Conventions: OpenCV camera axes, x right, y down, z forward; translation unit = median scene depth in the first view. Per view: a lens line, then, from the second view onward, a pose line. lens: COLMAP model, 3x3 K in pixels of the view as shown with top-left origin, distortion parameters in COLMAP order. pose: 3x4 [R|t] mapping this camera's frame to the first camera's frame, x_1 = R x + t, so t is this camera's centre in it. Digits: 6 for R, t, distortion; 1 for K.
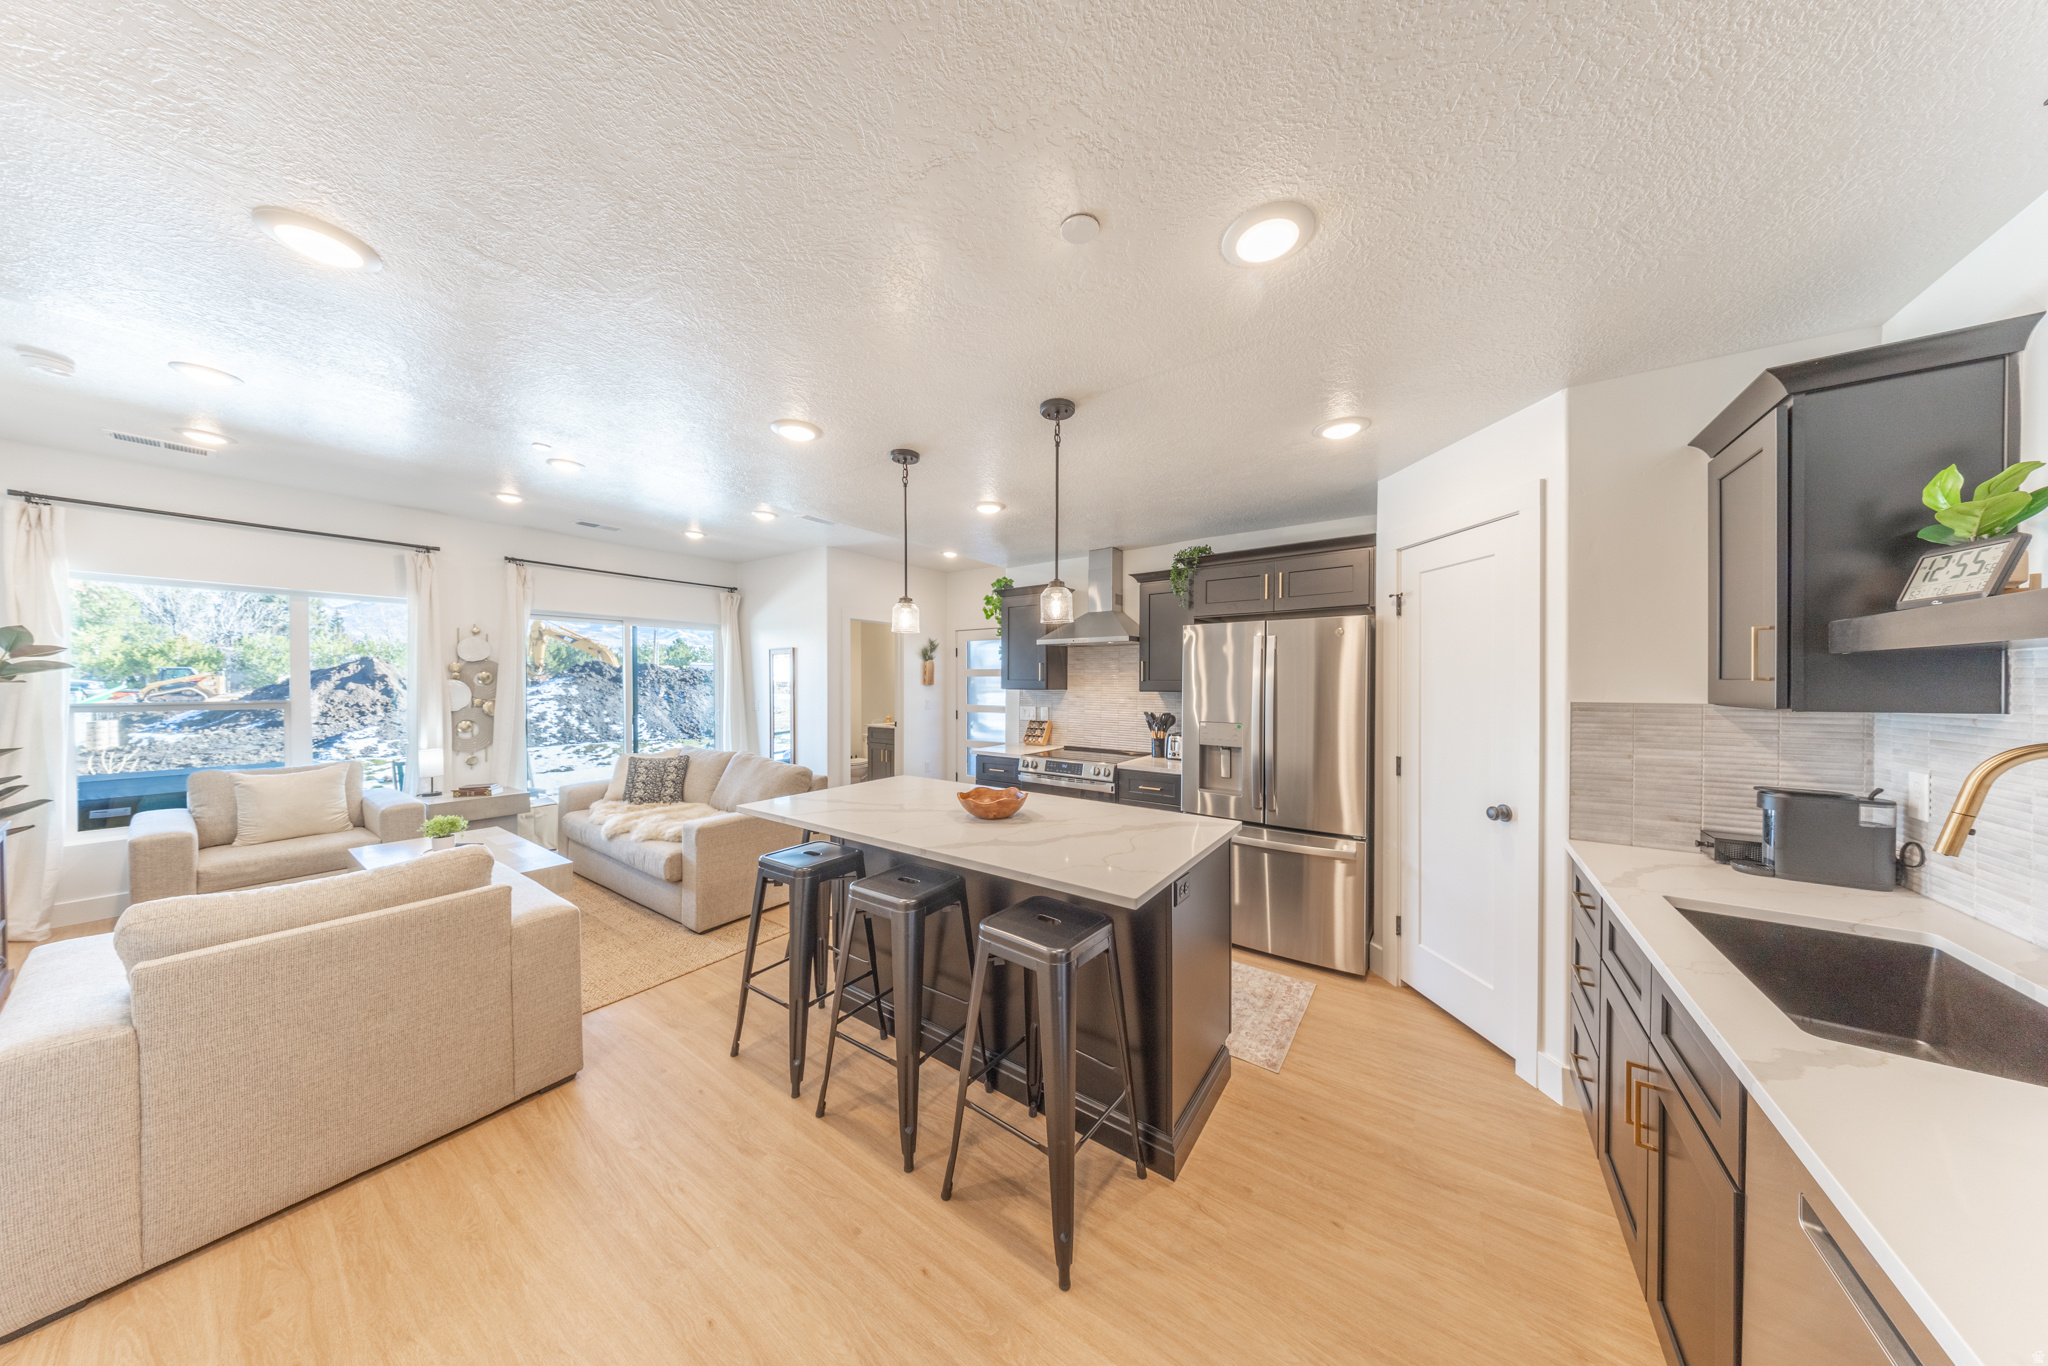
lens RADIAL K [[580.8, 0, 1057.1], [0, 580.8, 686.7], [0, 0, 1]] dist [-0.029716, 0.003003]
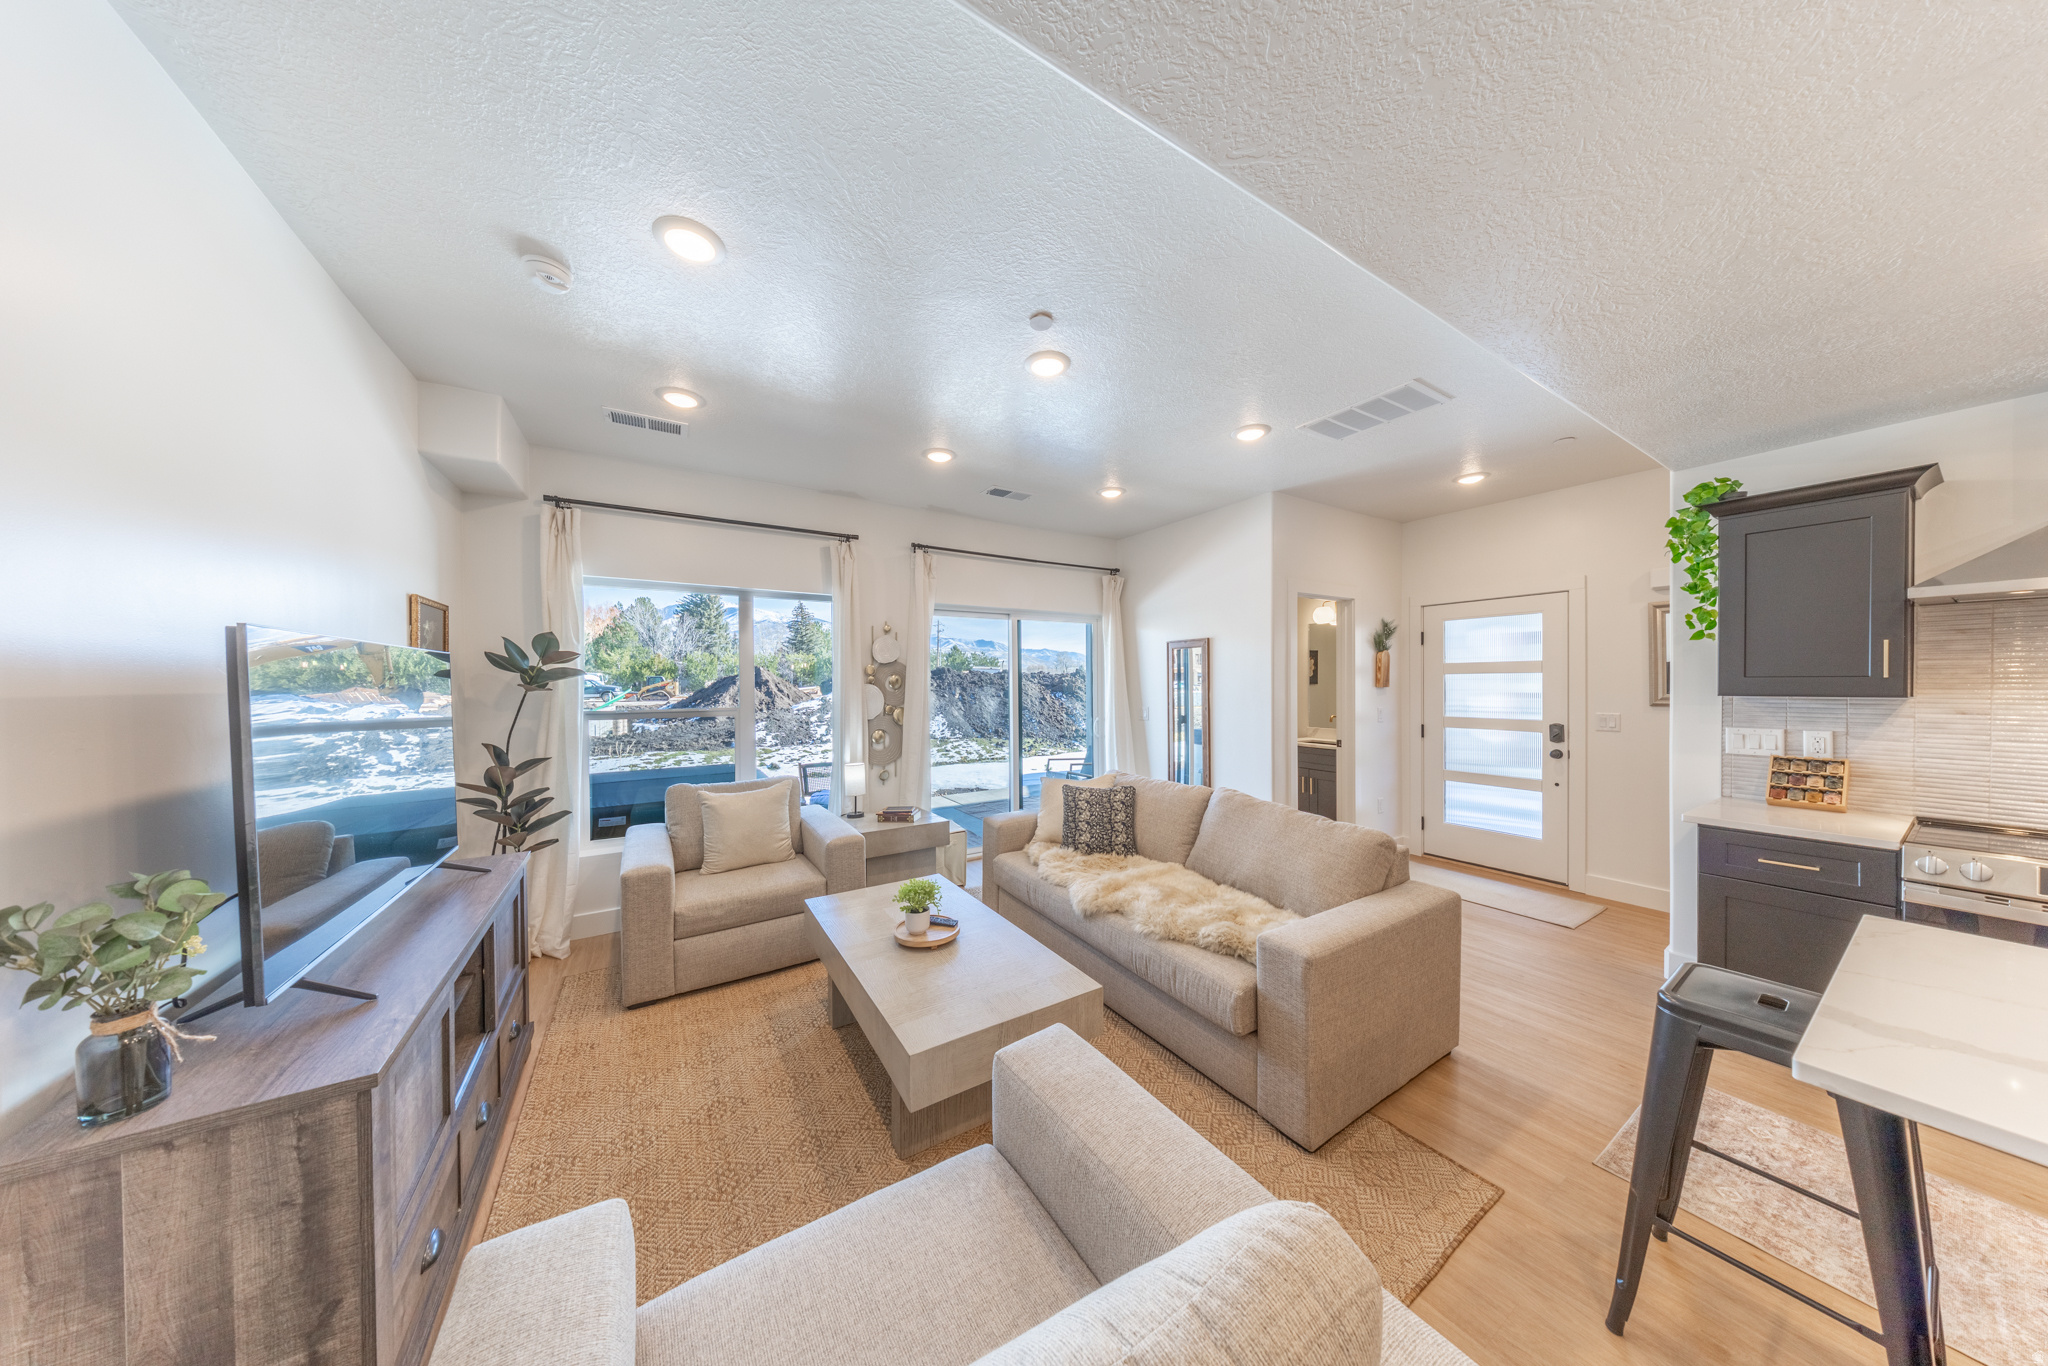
lens RADIAL K [[589.1, 0, 1024.0], [0, 589.1, 683.0], [0, 0, 1]] dist [-0.000224, 0.000010]
pose [[0.898422, -0.007810, -0.439064, -0.445584], [0.004821, 0.999957, -0.007923, -0.005765], [0.439107, 0.005001, 0.898421, 0.273167]]
